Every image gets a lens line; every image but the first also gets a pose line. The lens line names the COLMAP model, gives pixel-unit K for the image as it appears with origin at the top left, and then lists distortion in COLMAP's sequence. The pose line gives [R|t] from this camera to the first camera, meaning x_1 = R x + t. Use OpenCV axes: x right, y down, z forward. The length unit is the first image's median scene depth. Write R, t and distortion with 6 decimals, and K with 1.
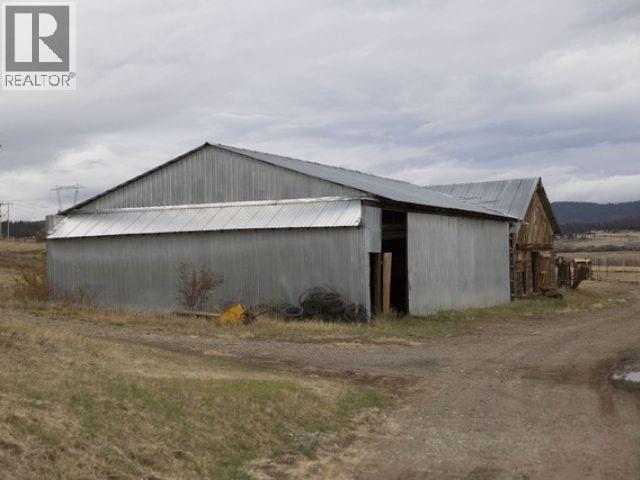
lens RADIAL K [[1175.5, 0, 320.0], [0, 1175.5, 240.0], [0, 0, 1]] dist [0.012926, 0.056029]
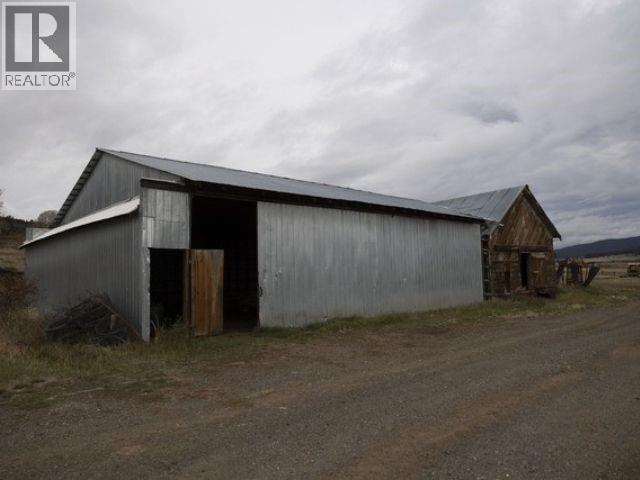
lens RADIAL K [[472.1, 0, 320.0], [0, 472.1, 240.0], [0, 0, 1]] dist [-0.012141, 0.011230]
pose [[0.916587, -0.037704, -0.398054, 0.189046], [0.019911, 0.998613, -0.048741, 0.015800], [0.399339, 0.036750, 0.916066, 0.541353]]
